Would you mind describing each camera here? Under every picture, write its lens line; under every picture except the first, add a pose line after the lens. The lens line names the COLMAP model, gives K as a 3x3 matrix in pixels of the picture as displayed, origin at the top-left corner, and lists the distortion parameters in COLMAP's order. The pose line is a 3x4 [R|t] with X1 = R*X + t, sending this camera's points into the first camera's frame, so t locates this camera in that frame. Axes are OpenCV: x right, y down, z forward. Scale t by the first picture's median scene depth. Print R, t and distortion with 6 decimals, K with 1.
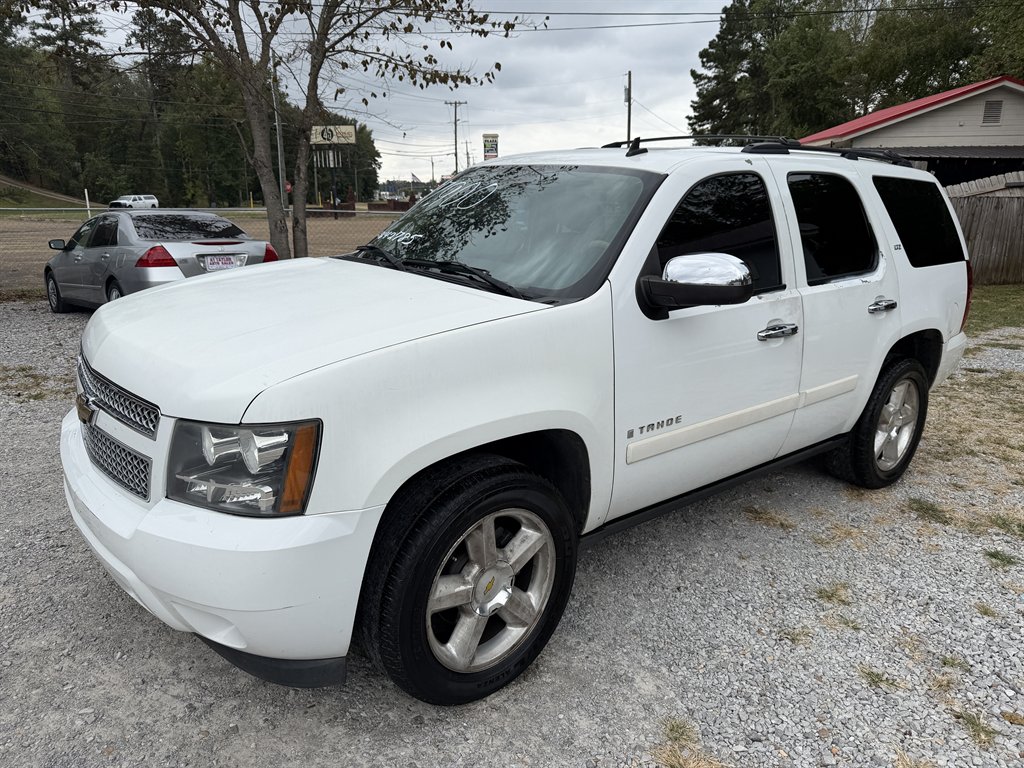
lens RADIAL K [[723.9, 0, 512.0], [0, 723.9, 384.0], [0, 0, 1]] dist [0.003801, -0.006883]
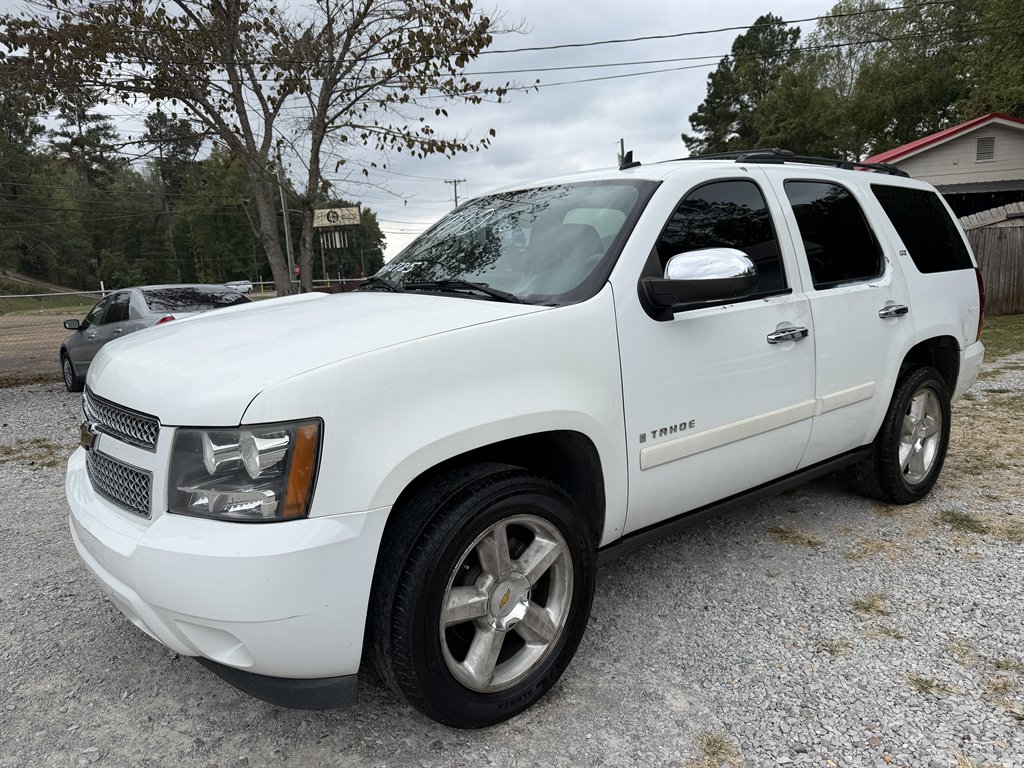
lens RADIAL K [[724.4, 0, 502.3], [0, 724.4, 392.5], [0, 0, 1]] dist [0.001850, -0.004266]
pose [[0.998066, -0.056126, -0.026723, 0.004123], [0.053721, 0.995058, -0.083504, 0.061887], [0.031278, 0.081907, 0.996149, 0.018049]]
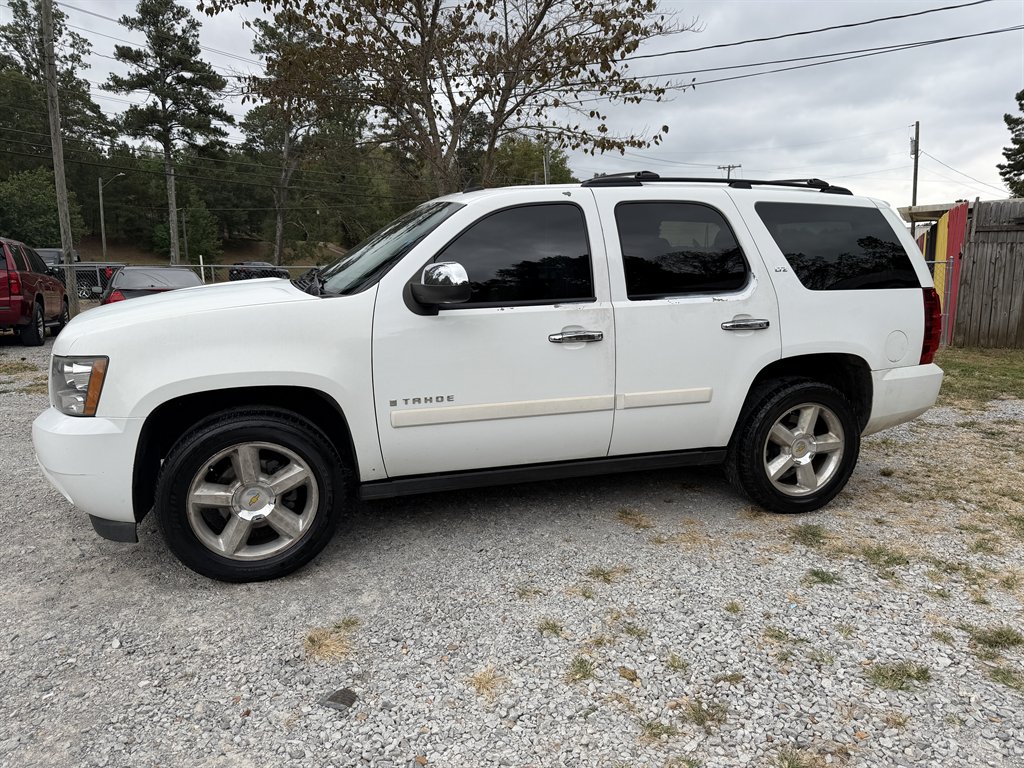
lens RADIAL K [[709.8, 0, 511.2], [0, 709.8, 388.3], [0, 0, 1]] dist [0.074074, -0.088501]
pose [[0.929694, 0.050570, -0.364846, 0.639104], [-0.079107, 0.994830, -0.063689, 0.083591], [0.359739, 0.088073, 0.928887, -0.074411]]
